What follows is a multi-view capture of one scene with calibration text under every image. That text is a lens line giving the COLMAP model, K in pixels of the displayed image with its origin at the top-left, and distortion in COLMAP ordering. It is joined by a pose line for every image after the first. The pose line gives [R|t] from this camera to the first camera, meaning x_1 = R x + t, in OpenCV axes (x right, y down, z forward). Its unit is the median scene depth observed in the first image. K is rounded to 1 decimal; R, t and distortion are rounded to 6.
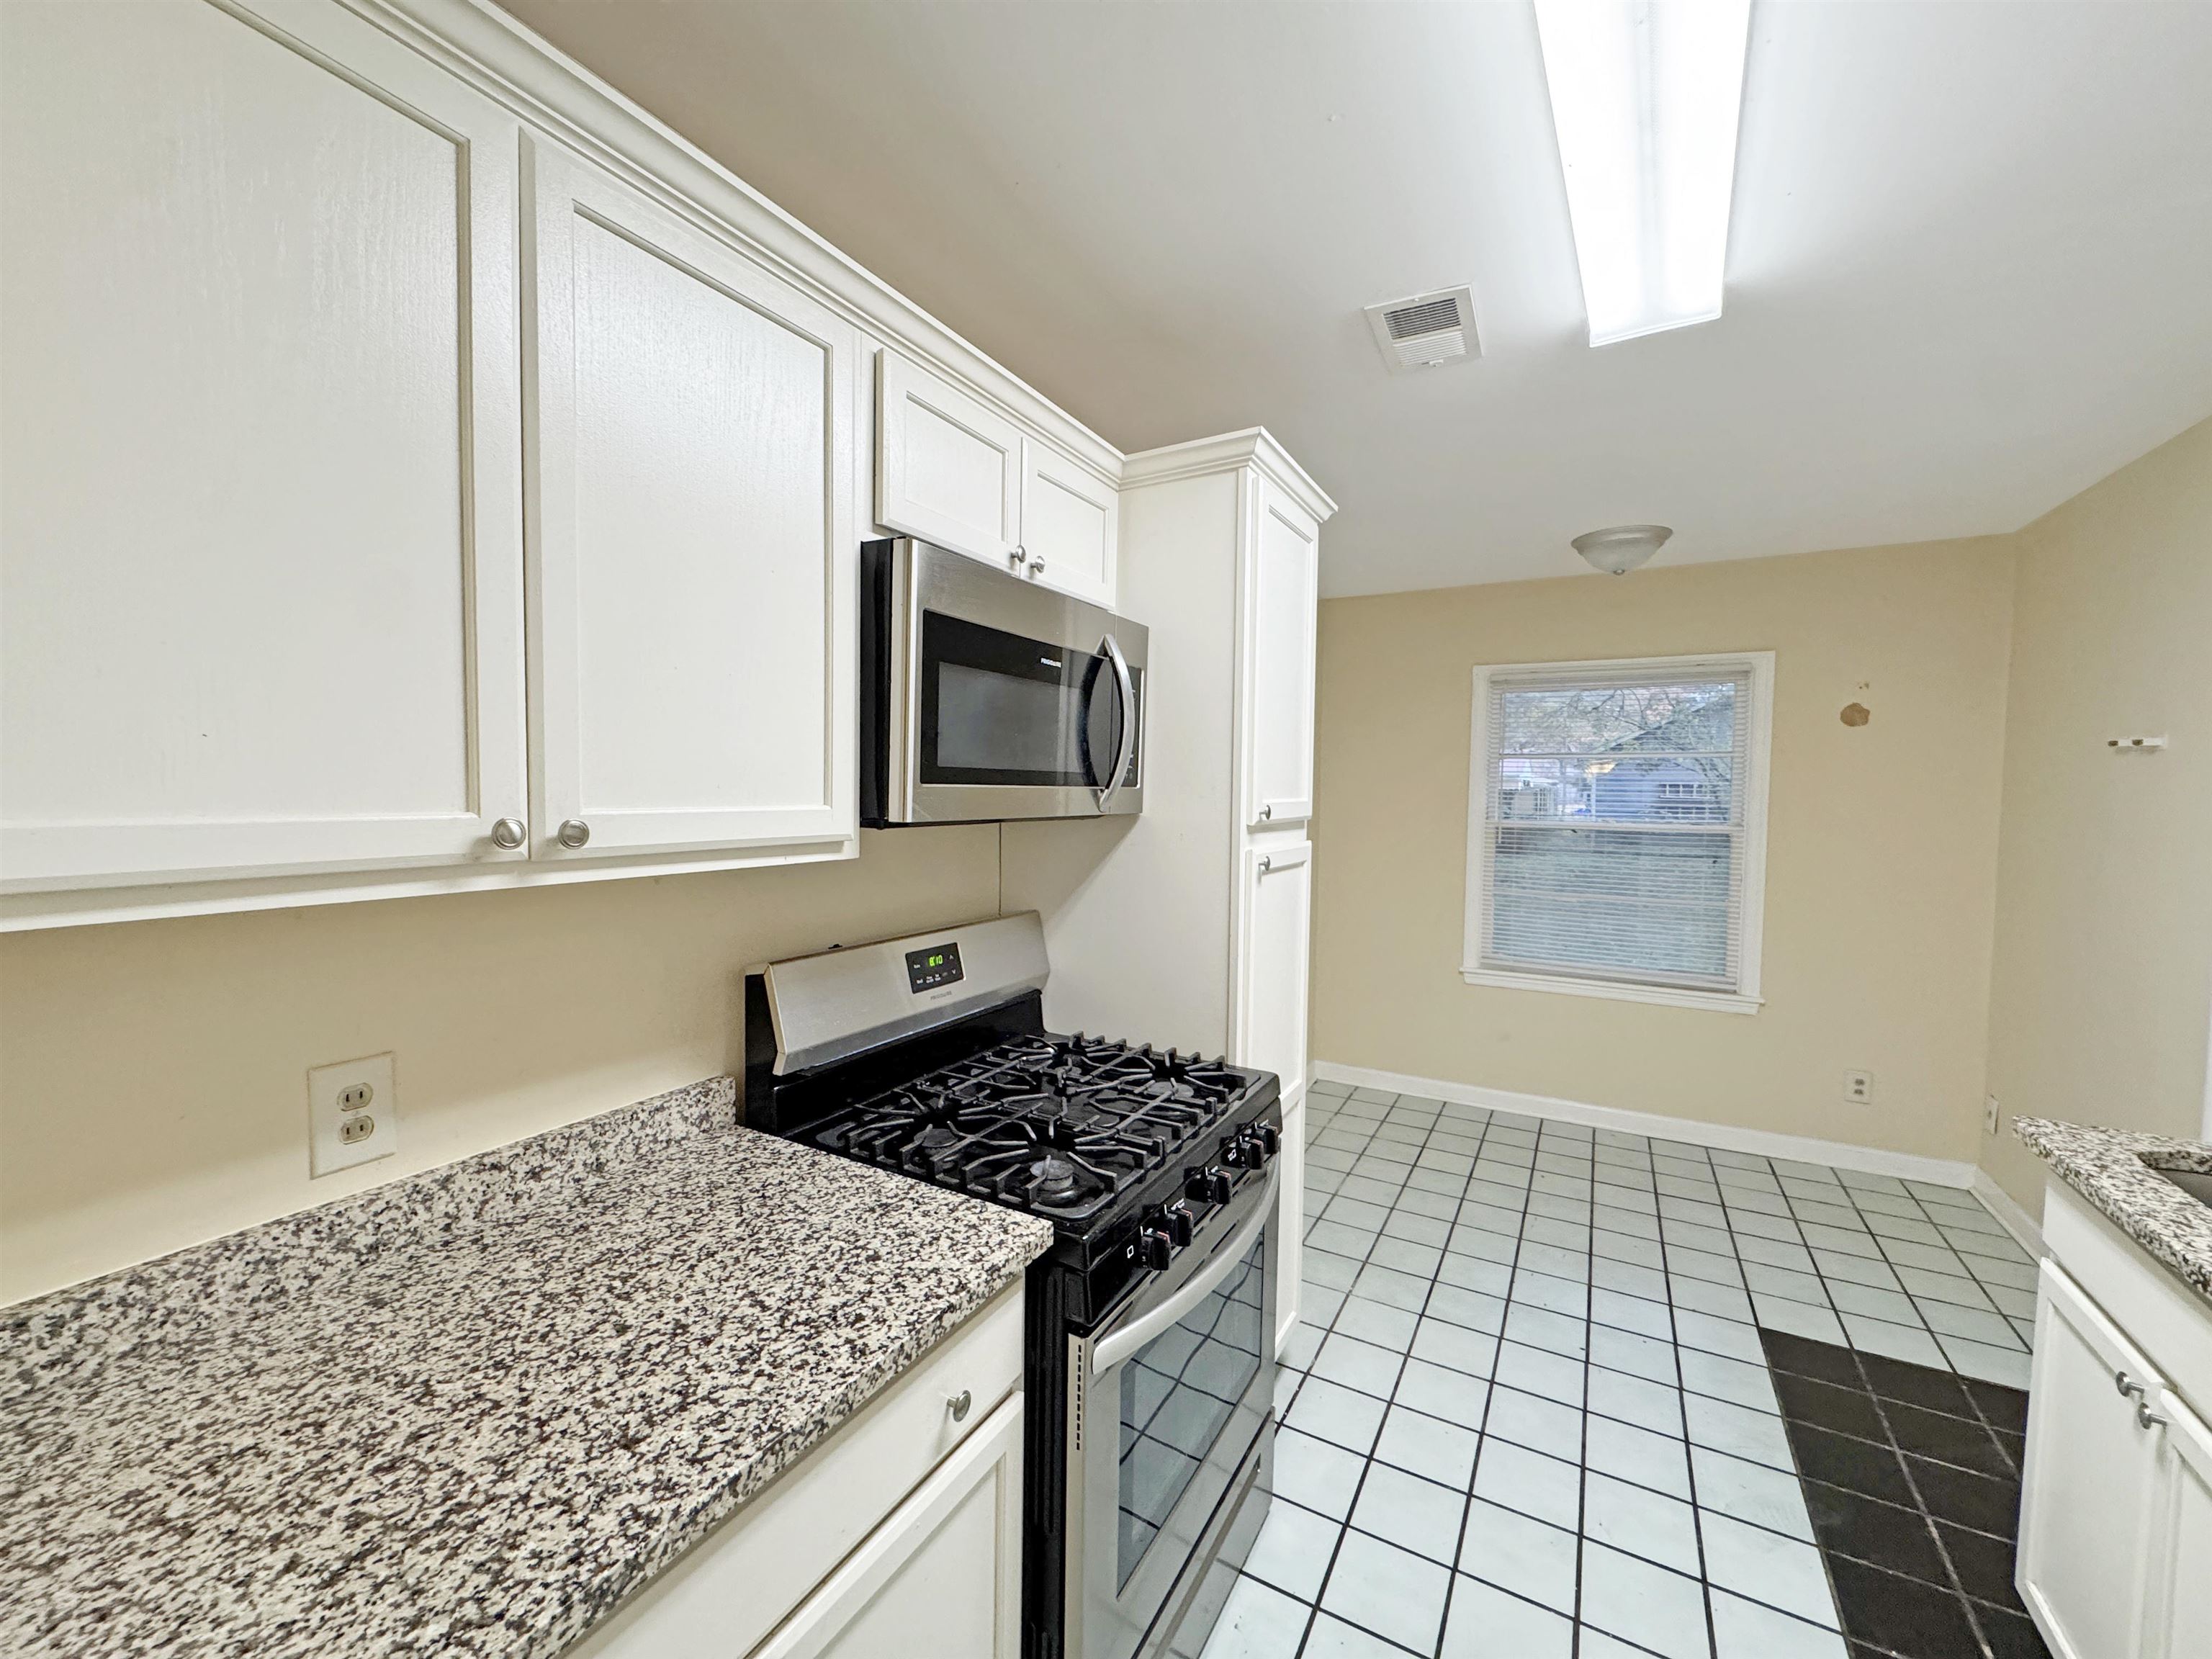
lens RADIAL K [[878.7, 0, 1108.7], [0, 878.7, 827.6], [0, 0, 1]] dist [-0.002342, 0.000103]
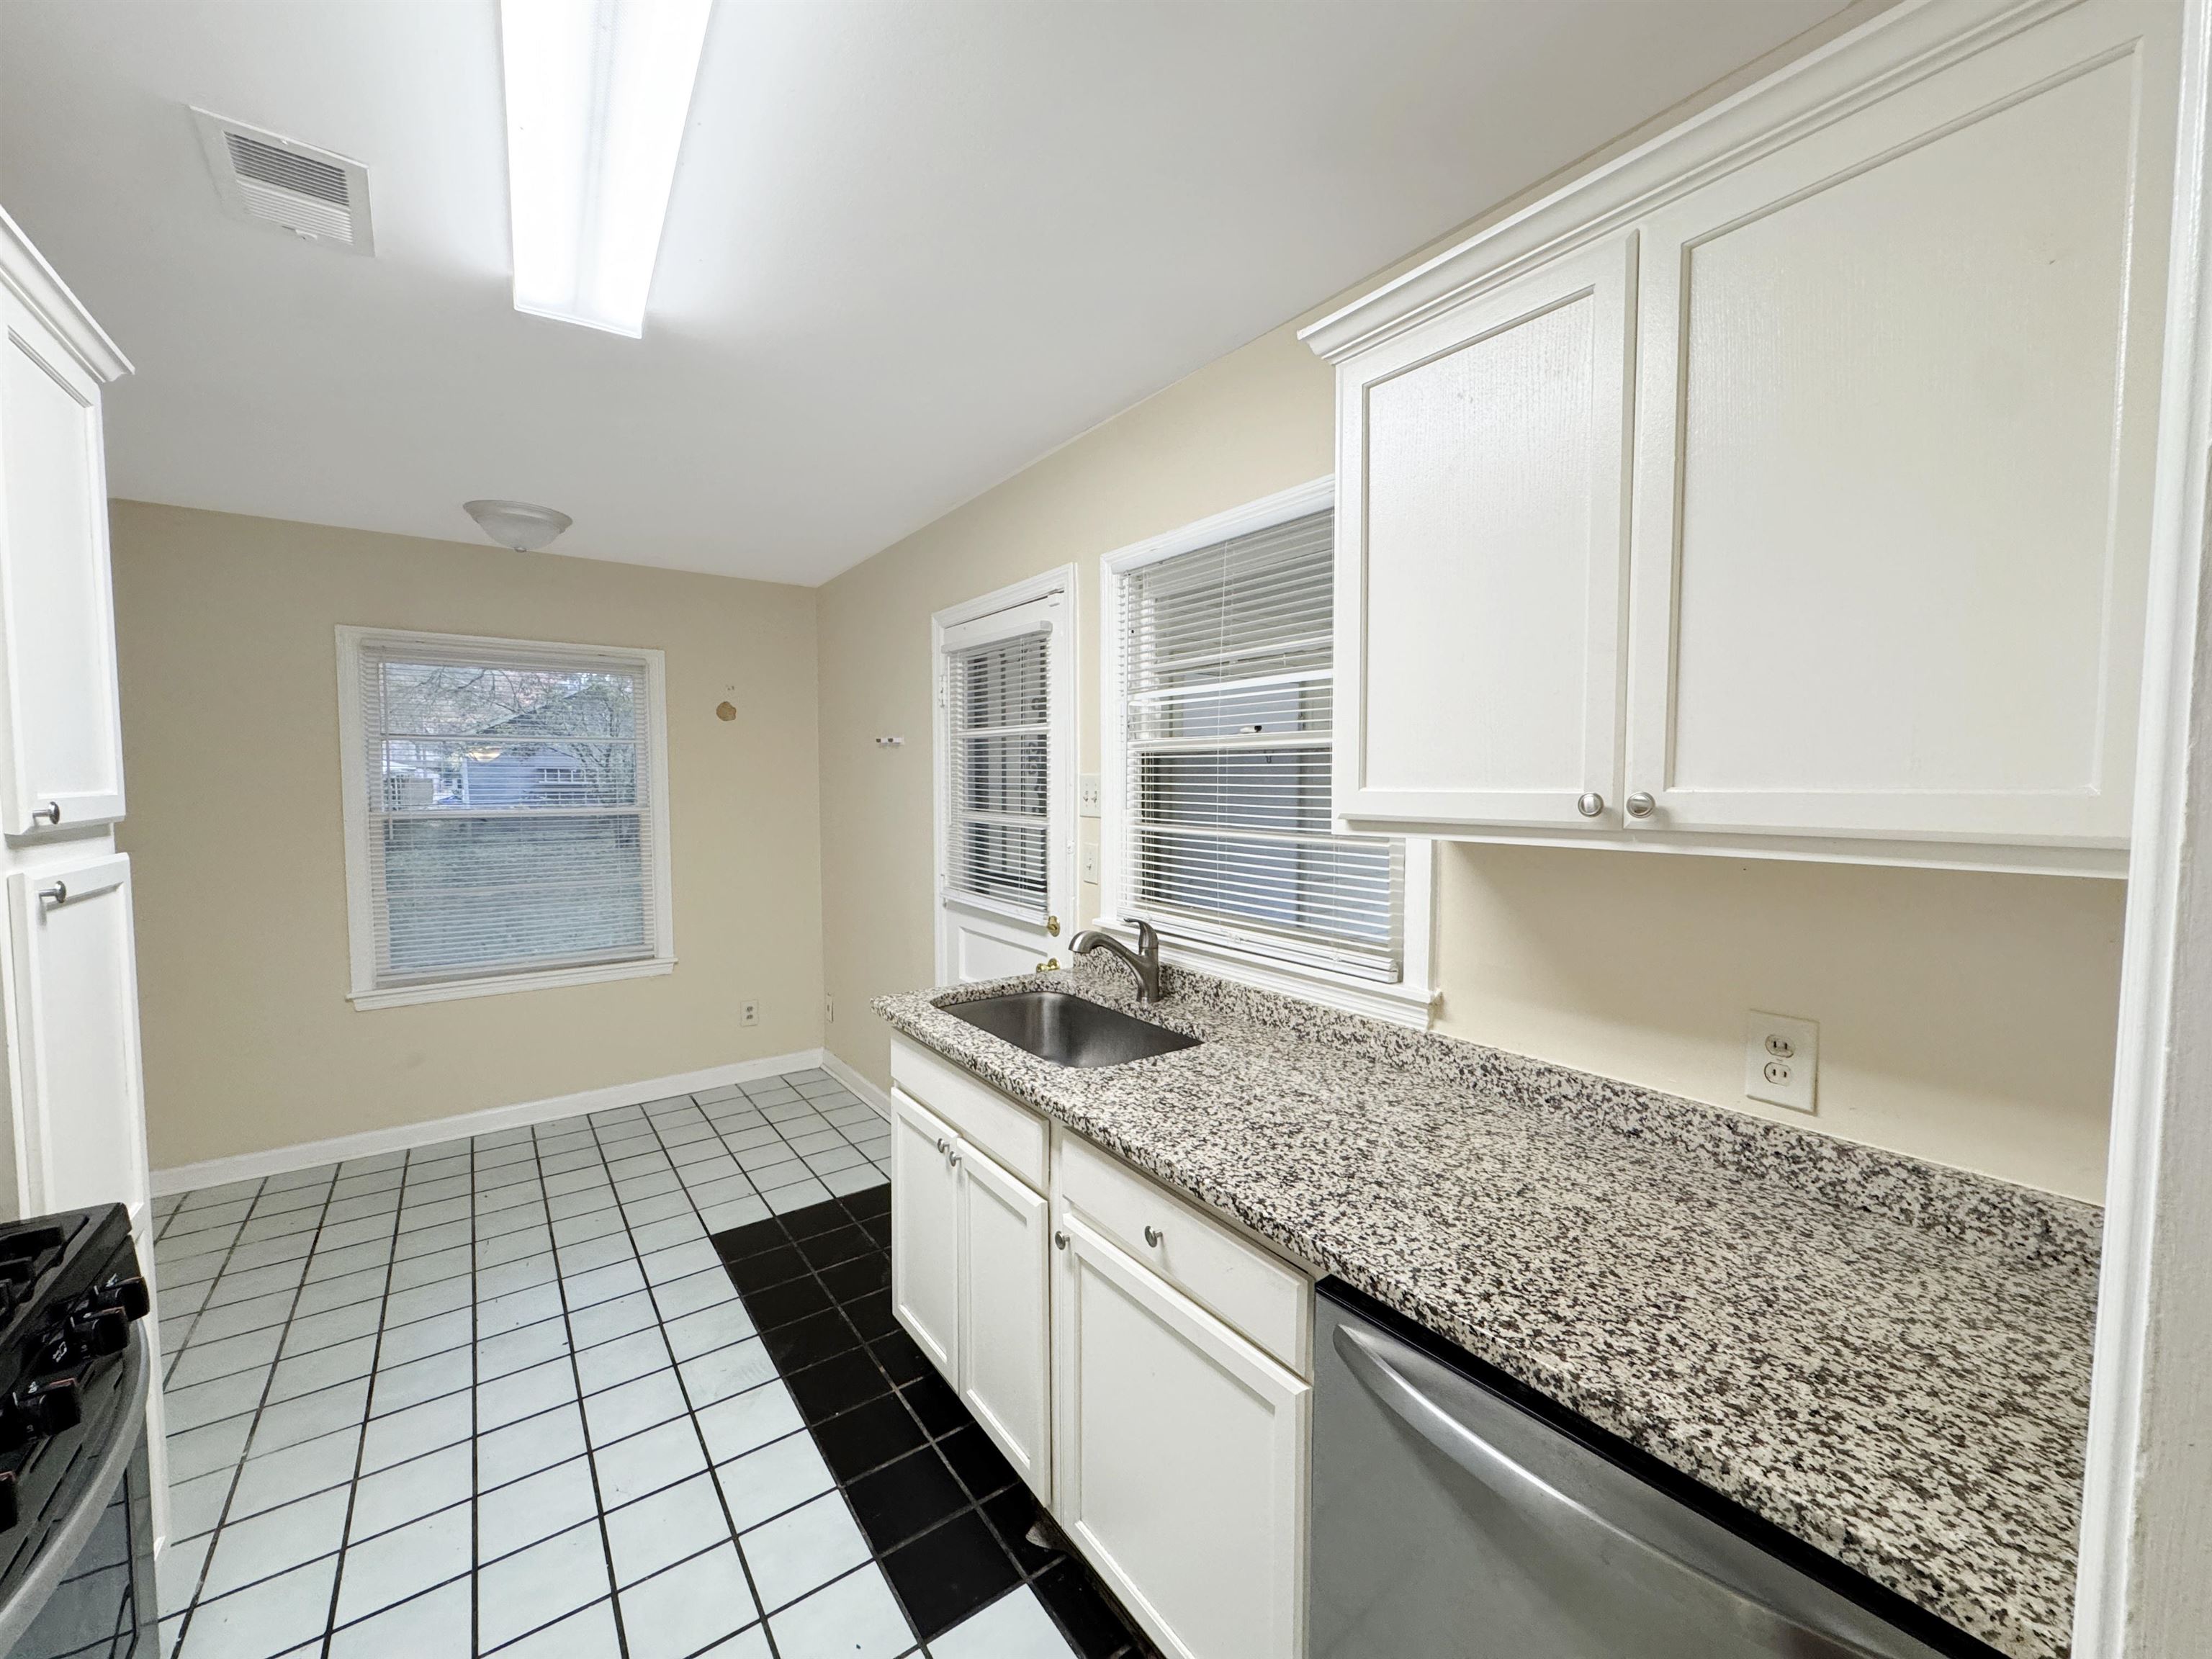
lens RADIAL K [[878.7, 0, 1105.7], [0, 878.7, 826.1], [0, 0, 1]] dist [-0.002342, 0.000103]
pose [[0.418091, -0.061724, 0.906306, -0.067280], [0.048089, 0.997794, 0.045771, -0.000051], [-0.907131, 0.024447, 0.420137, 0.025883]]
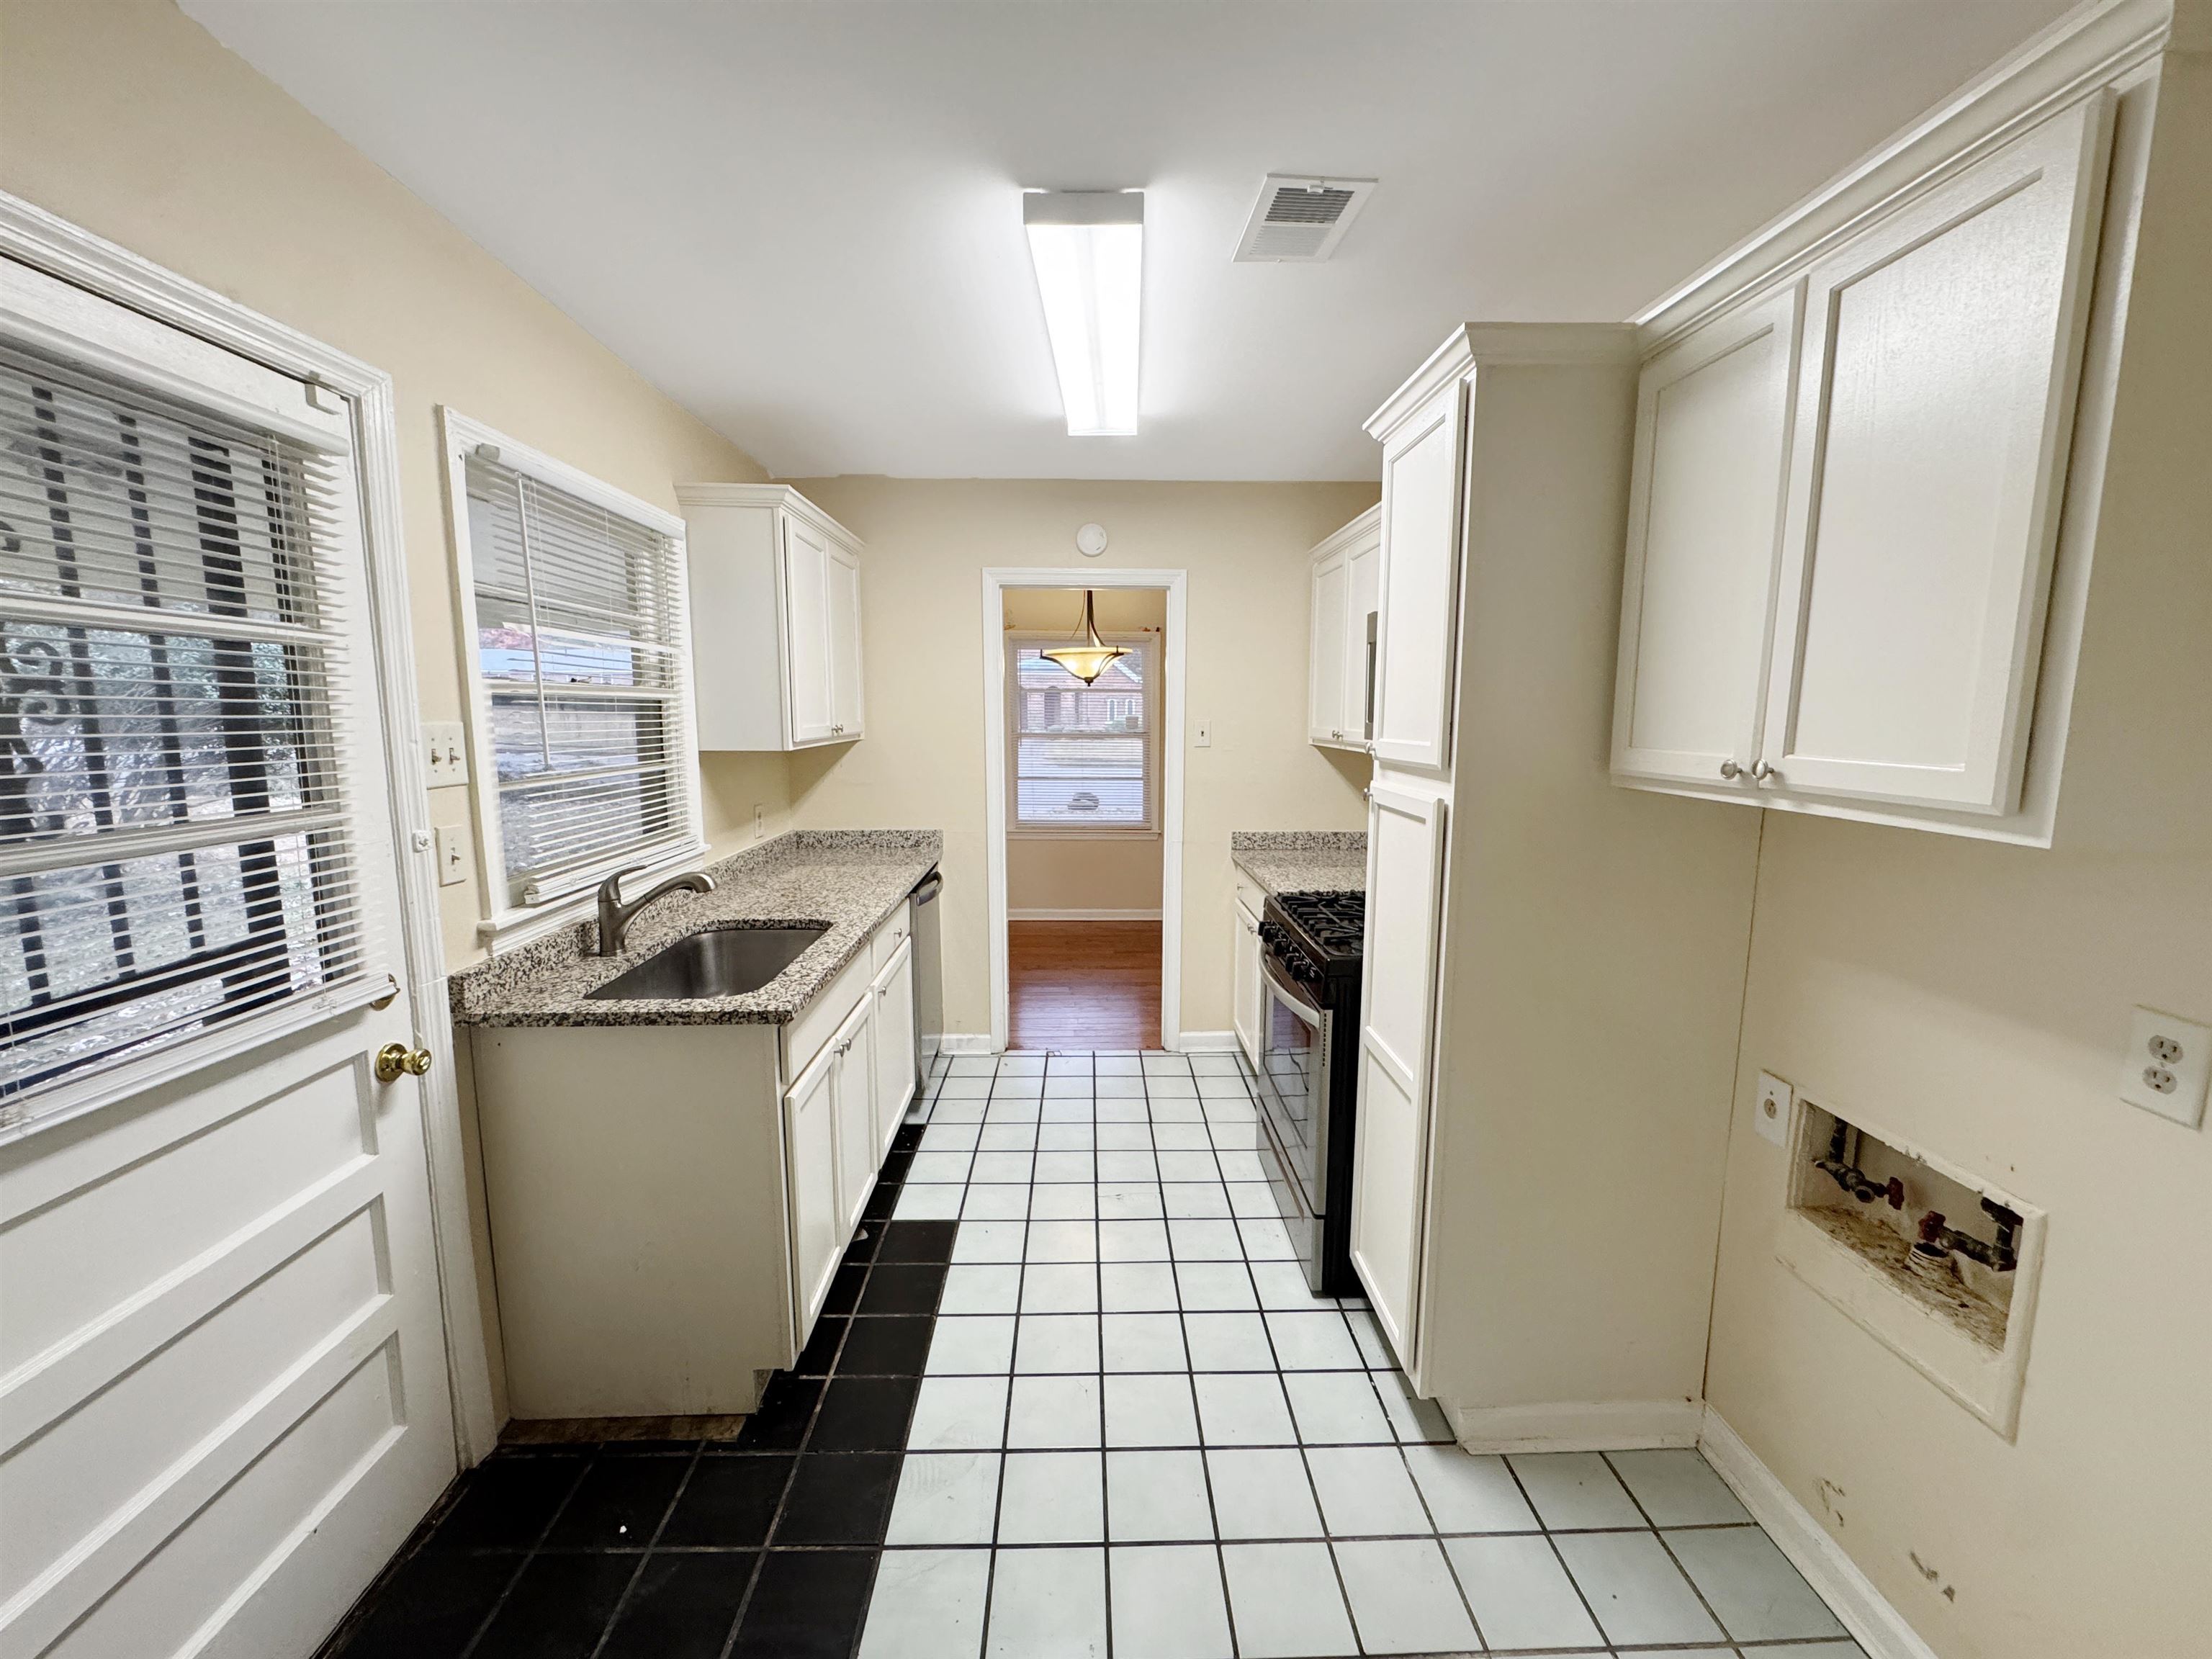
lens RADIAL K [[878.7, 0, 1107.4], [0, 878.7, 824.8], [0, 0, 1]] dist [-0.002342, 0.000103]
pose [[-0.853302, 0.051407, -0.518877, 0.888638], [-0.039816, 0.985798, 0.163144, -0.078145], [0.519894, 0.159871, -0.839137, 1.510211]]
